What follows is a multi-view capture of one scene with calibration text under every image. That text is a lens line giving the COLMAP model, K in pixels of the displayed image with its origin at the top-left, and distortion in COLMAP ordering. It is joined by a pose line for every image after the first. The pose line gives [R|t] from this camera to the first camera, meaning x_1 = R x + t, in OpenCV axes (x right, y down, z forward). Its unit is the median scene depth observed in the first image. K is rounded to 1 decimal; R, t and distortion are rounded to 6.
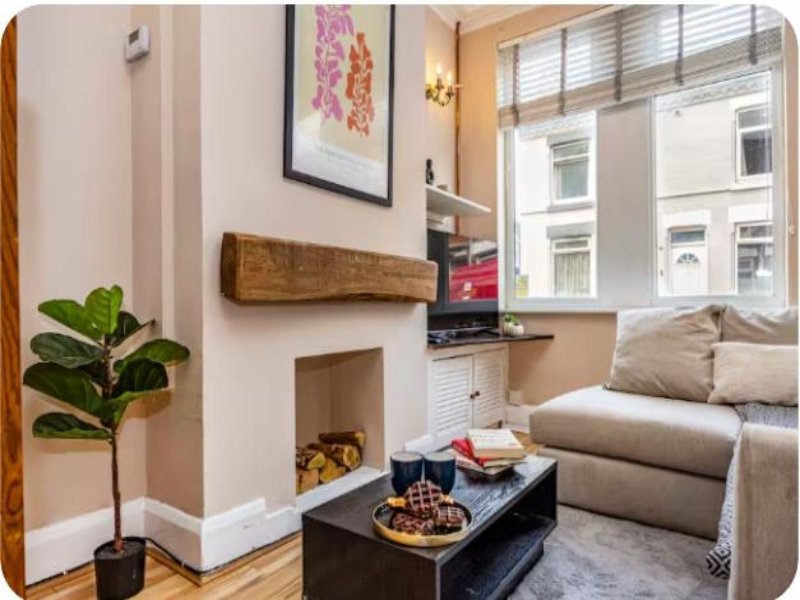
lens RADIAL K [[466.5, 0, 400.0], [0, 466.5, 300.0], [0, 0, 1]] dist [-0.001982, -0.001054]
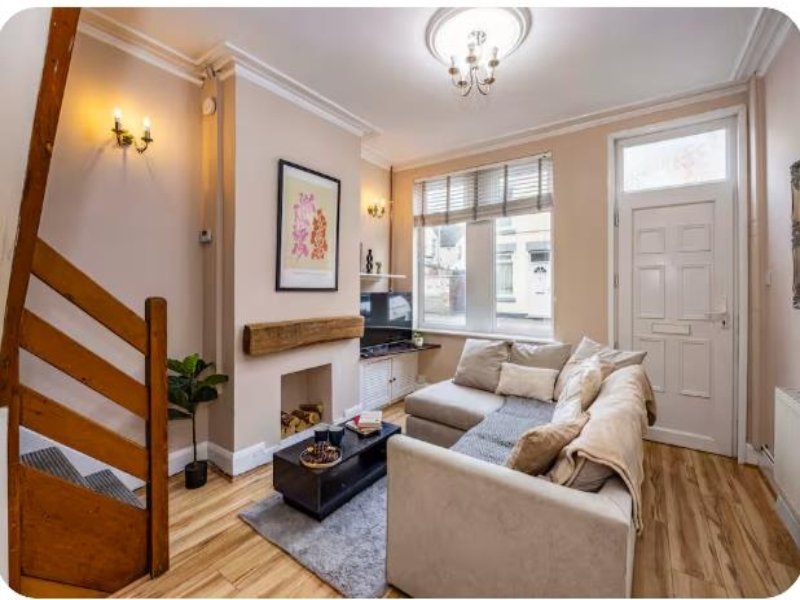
lens RADIAL K [[341.6, 0, 407.0], [0, 341.6, 285.0], [0, 0, 1]] dist [-0.000495, 0.000033]
pose [[0.999507, 0.022431, 0.021955, 0.257534], [-0.022966, 0.999437, 0.024441, -0.286809], [-0.021395, -0.024933, 0.999460, -0.462037]]
